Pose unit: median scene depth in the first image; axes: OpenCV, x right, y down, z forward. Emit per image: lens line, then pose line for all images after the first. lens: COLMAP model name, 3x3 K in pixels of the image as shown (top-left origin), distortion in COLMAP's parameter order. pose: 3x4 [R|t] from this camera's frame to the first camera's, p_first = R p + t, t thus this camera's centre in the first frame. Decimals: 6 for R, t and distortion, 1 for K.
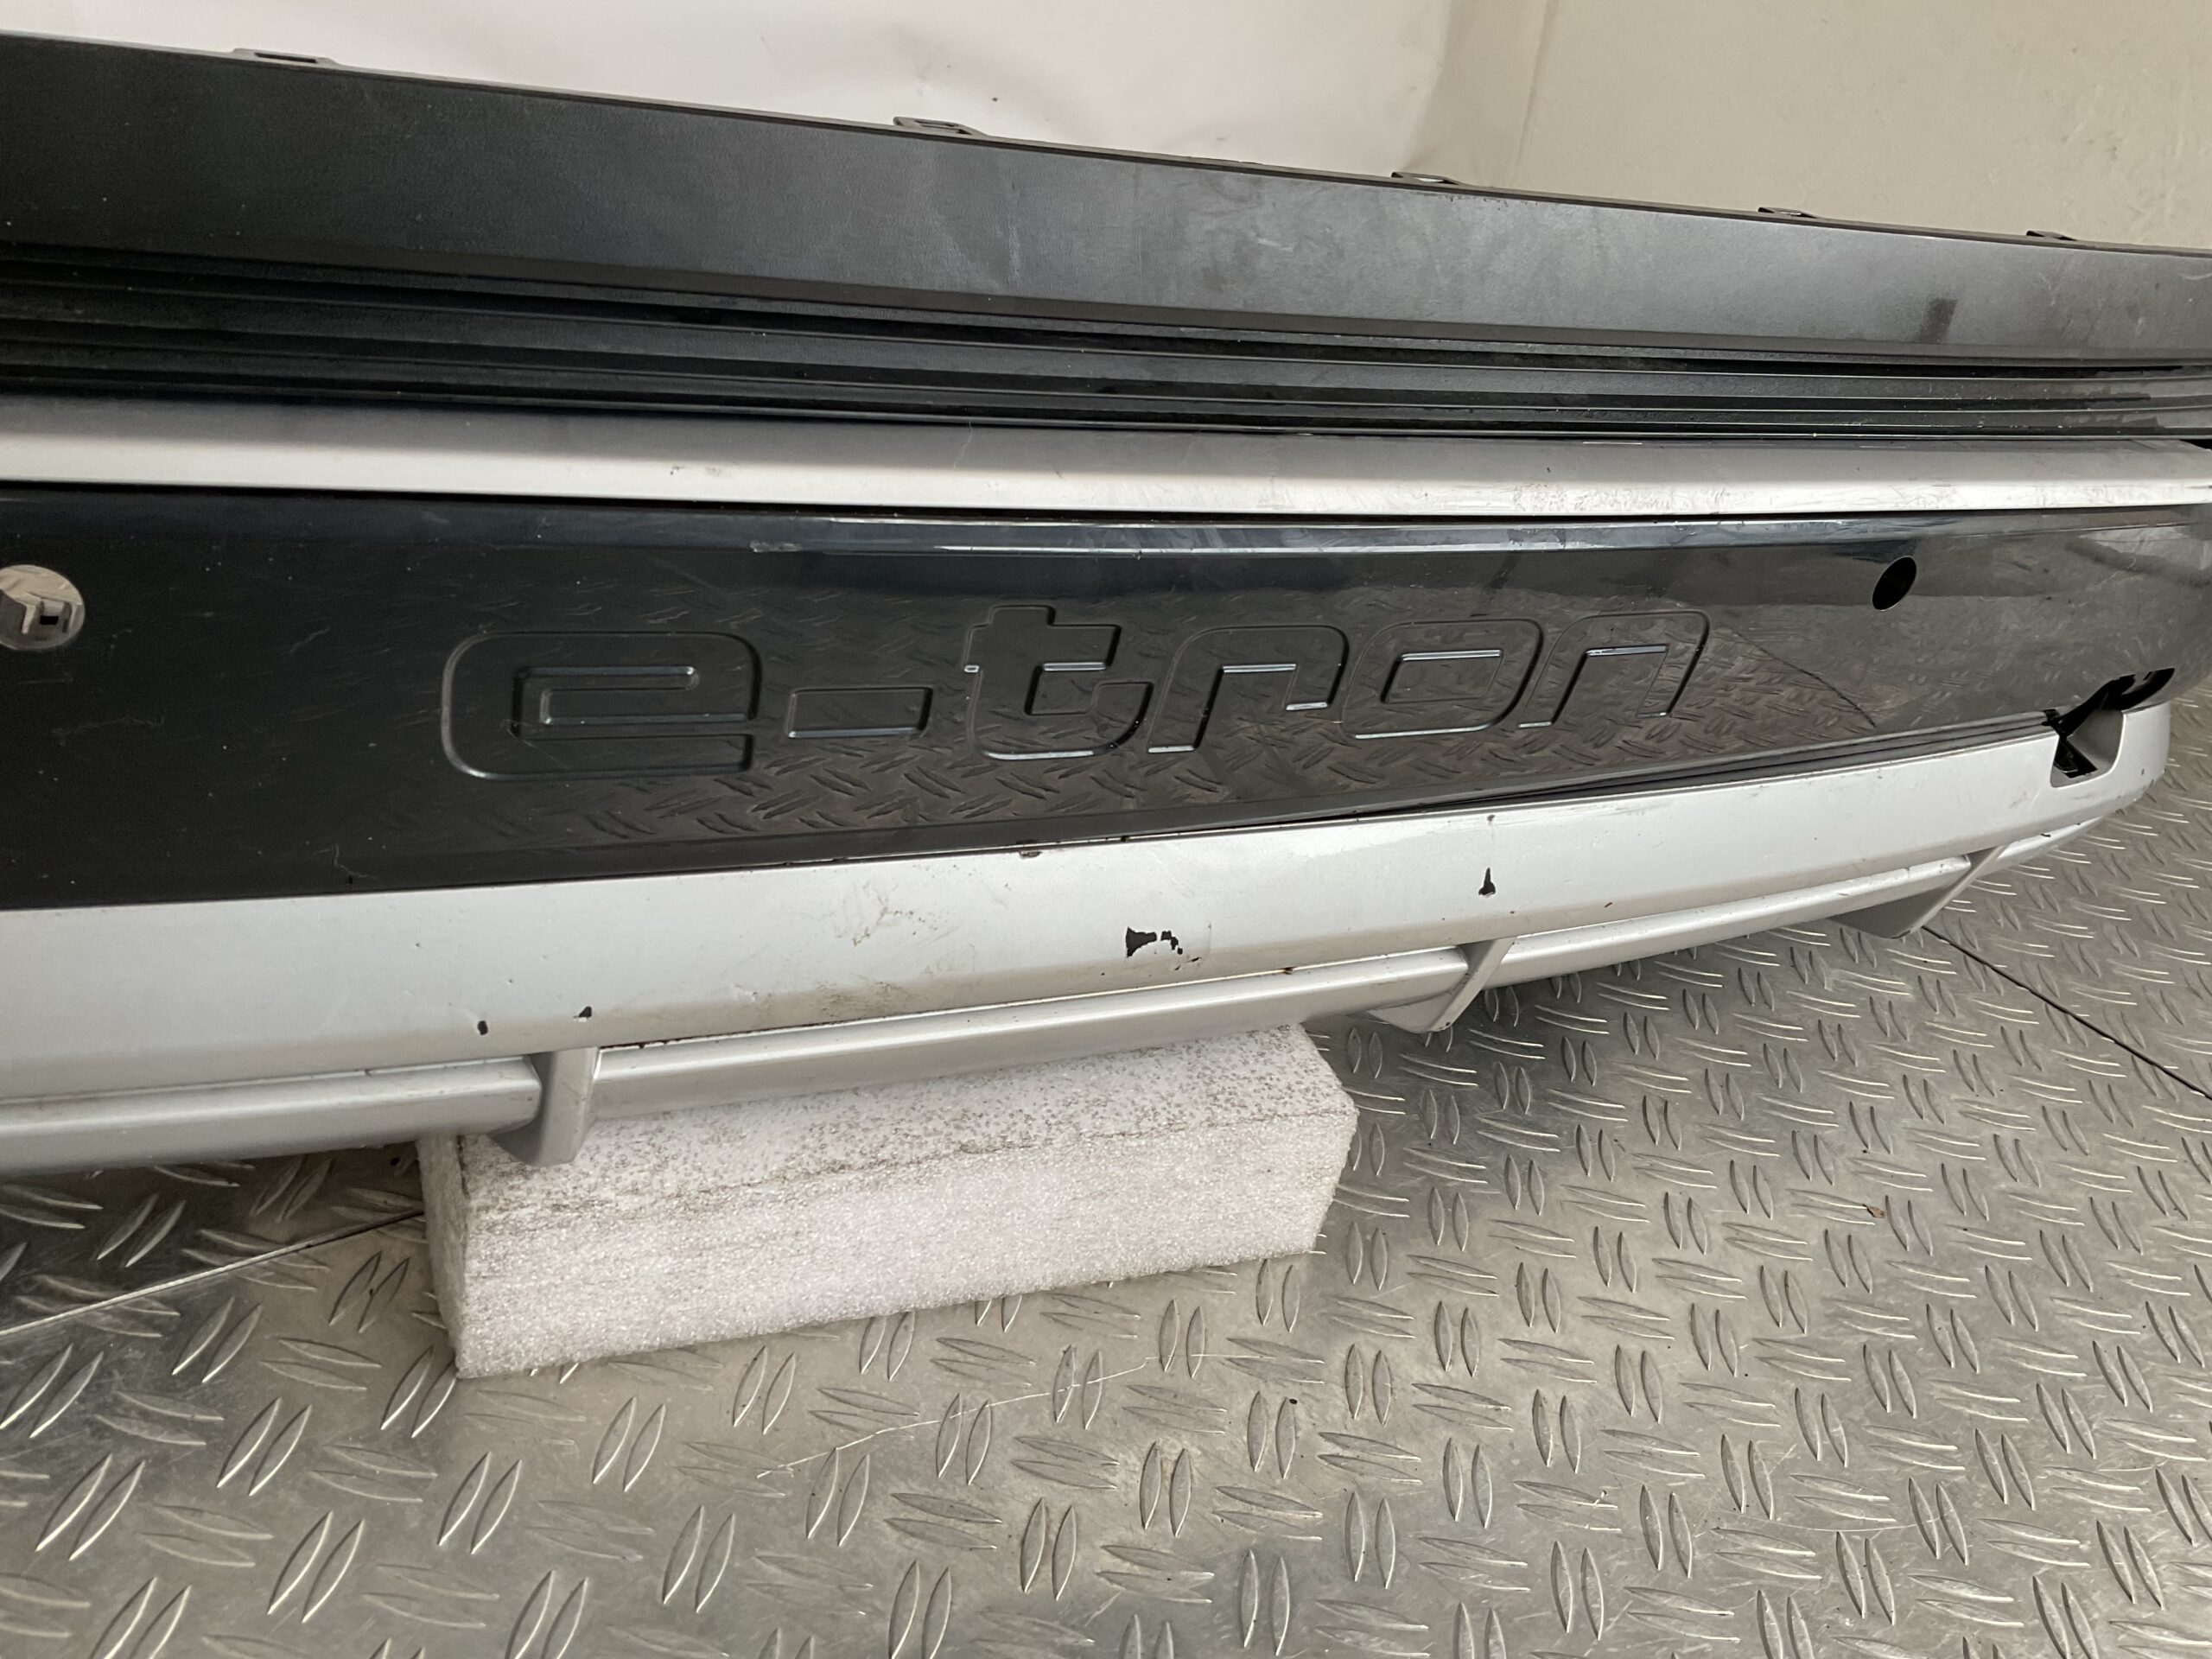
lens RADIAL K [[1835.7, 0, 1106.0], [0, 1835.7, 829.5], [0, 0, 1]] dist [0.068652, -0.149238]
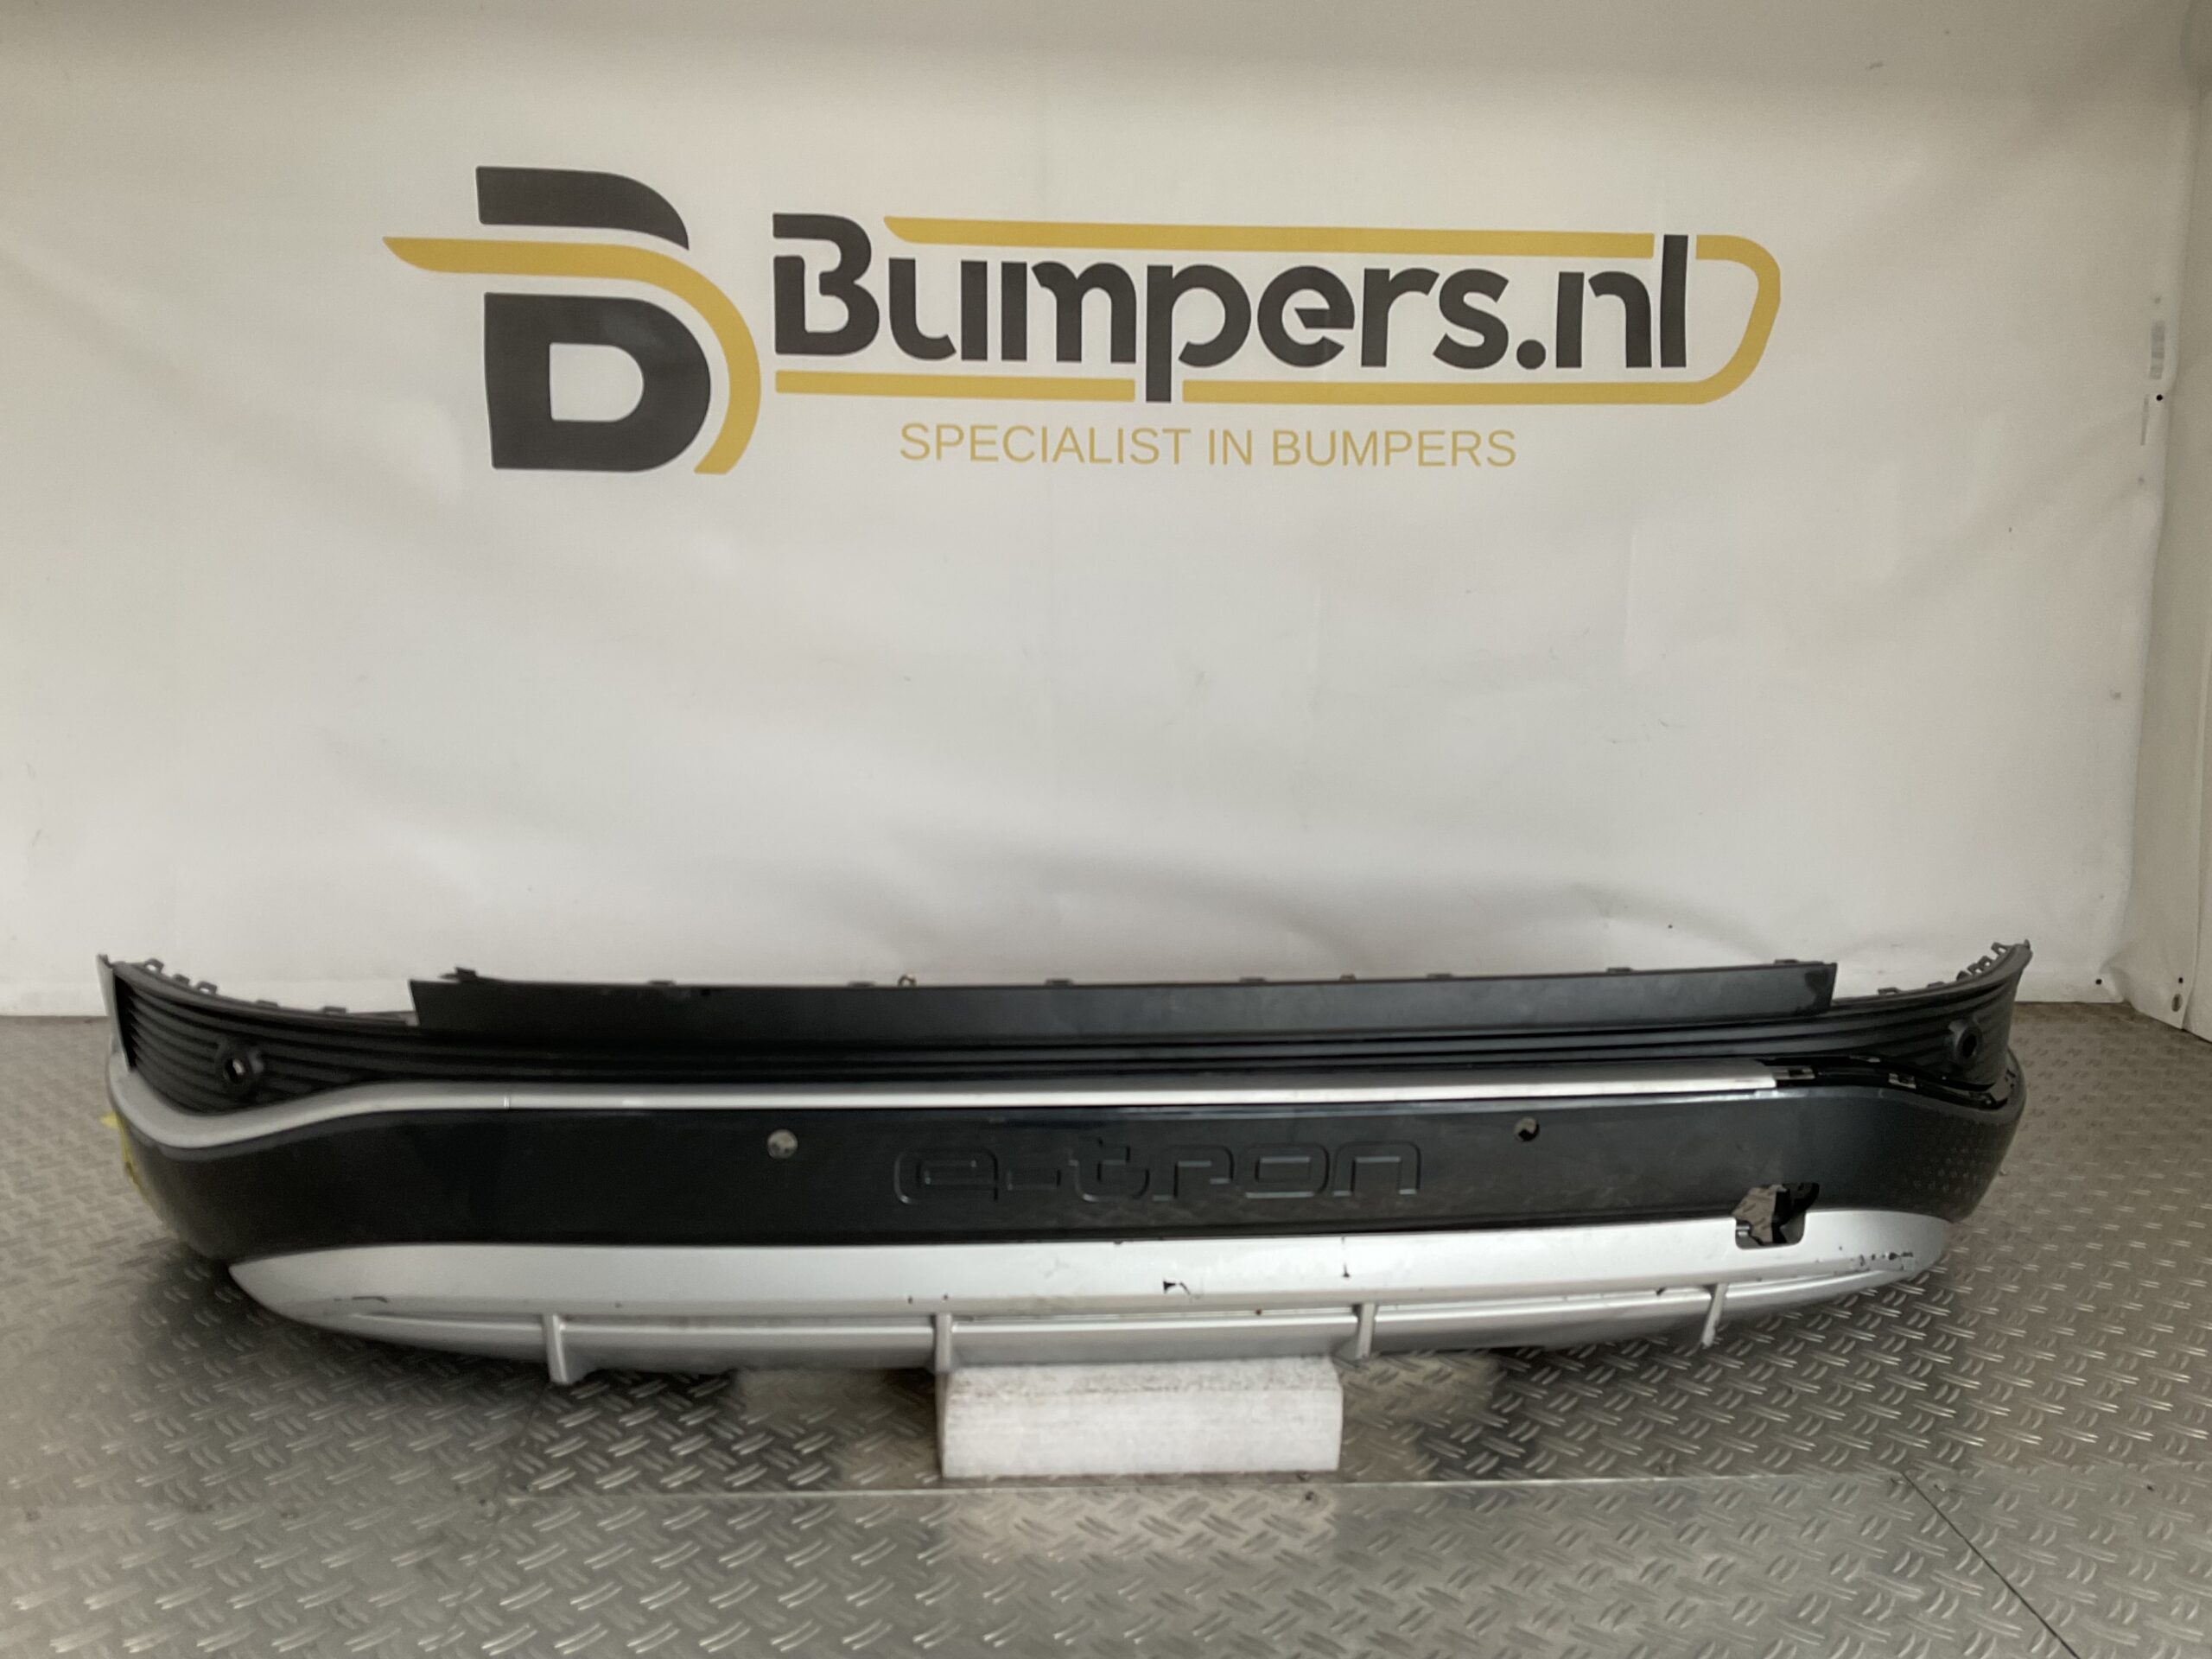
lens RADIAL K [[1835.7, 0, 1106.0], [0, 1835.7, 829.5], [0, 0, 1]] dist [0.068652, -0.149238]
pose [[0.895169, -0.073461, -0.439632, 0.943688], [-0.051214, 0.962841, -0.265169, 0.123799], [0.442776, 0.259886, 0.858143, -1.144505]]
